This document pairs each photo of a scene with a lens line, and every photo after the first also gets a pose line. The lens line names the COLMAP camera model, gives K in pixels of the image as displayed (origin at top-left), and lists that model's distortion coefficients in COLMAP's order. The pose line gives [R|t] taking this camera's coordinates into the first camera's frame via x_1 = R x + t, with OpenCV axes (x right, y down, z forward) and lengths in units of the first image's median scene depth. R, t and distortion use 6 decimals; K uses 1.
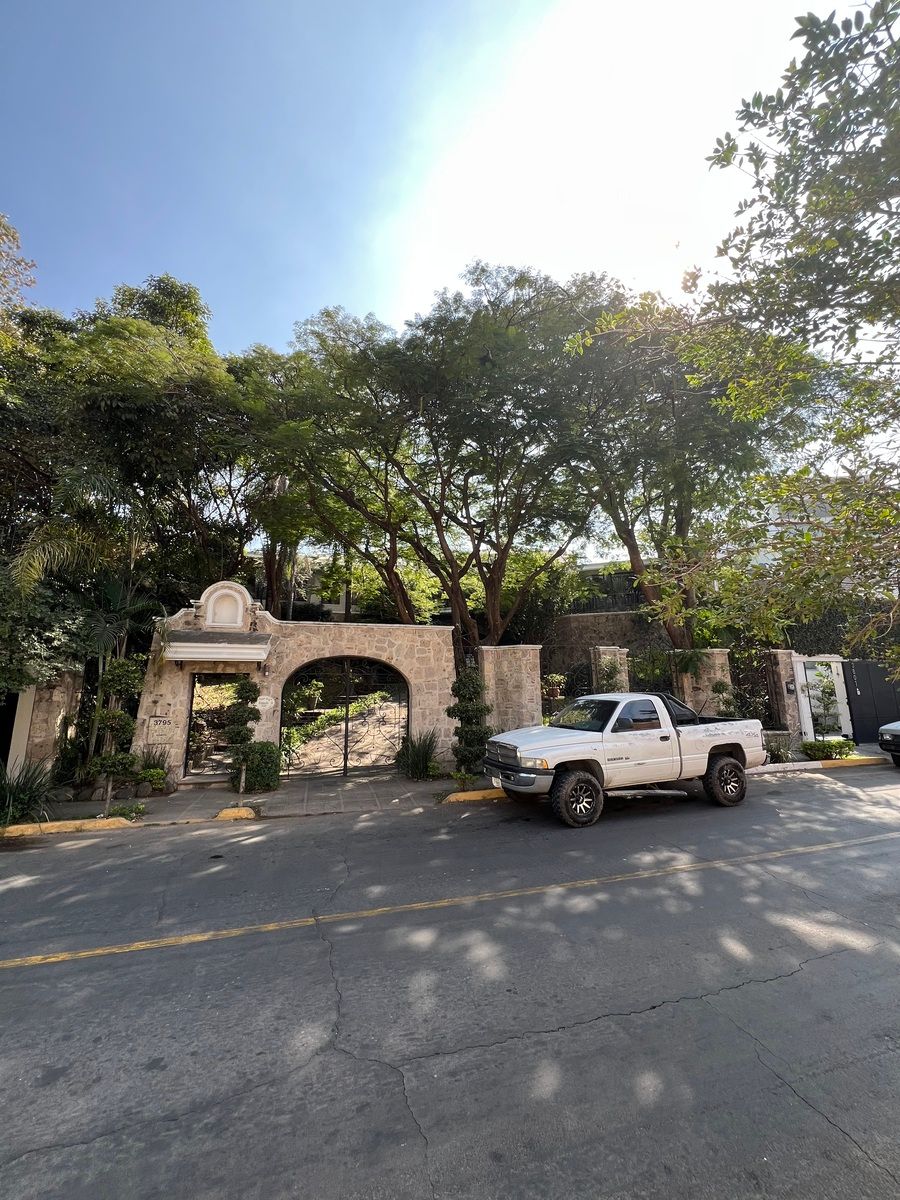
lens RADIAL K [[481.6, 0, 452.5], [0, 481.6, 600.1], [0, 0, 1]] dist [-0.003451, -0.000613]
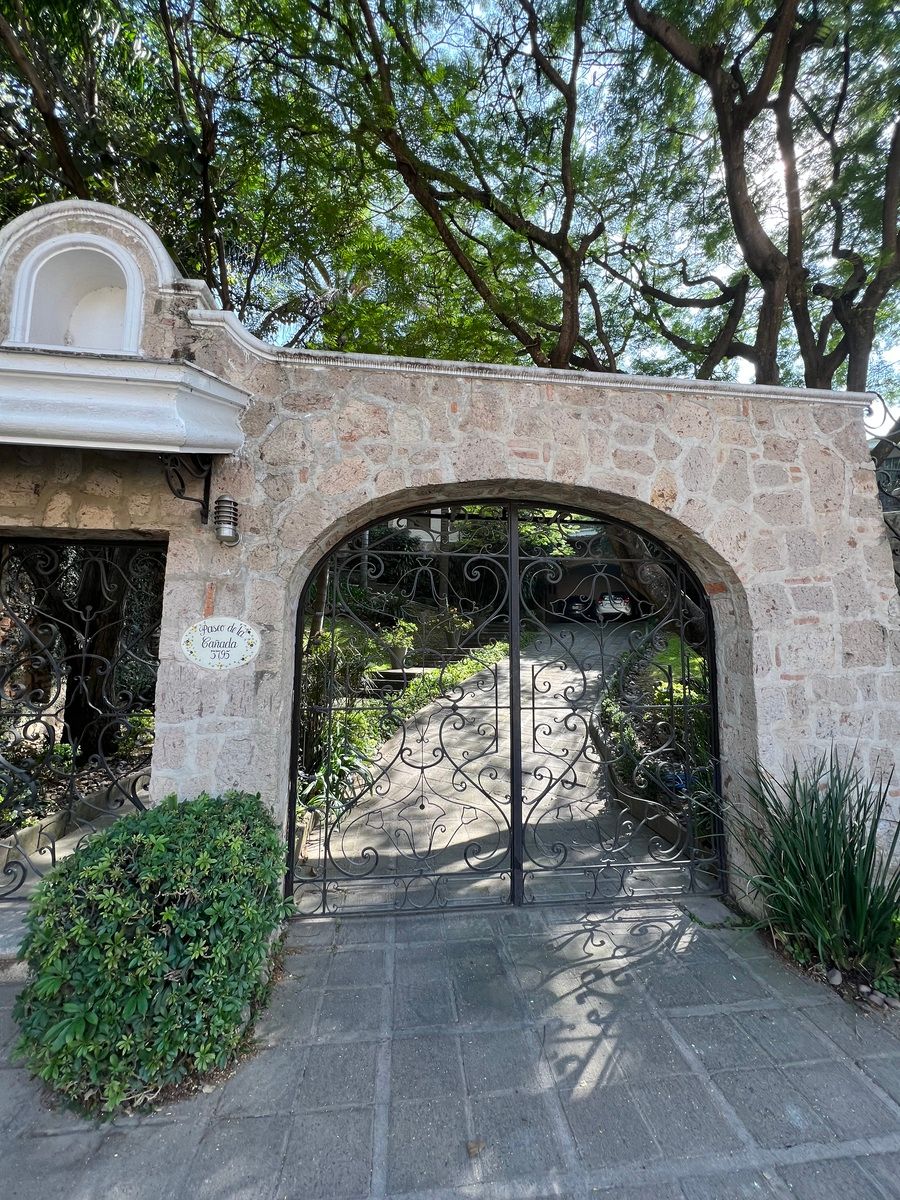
lens RADIAL K [[481.6, 0, 451.4], [0, 481.6, 599.4], [0, 0, 1]] dist [-0.003451, -0.000613]
pose [[0.985536, -0.002368, -0.169447, -0.205866], [0.015864, 0.996801, 0.078339, 0.157944], [0.168720, -0.079894, 0.982421, 0.705434]]
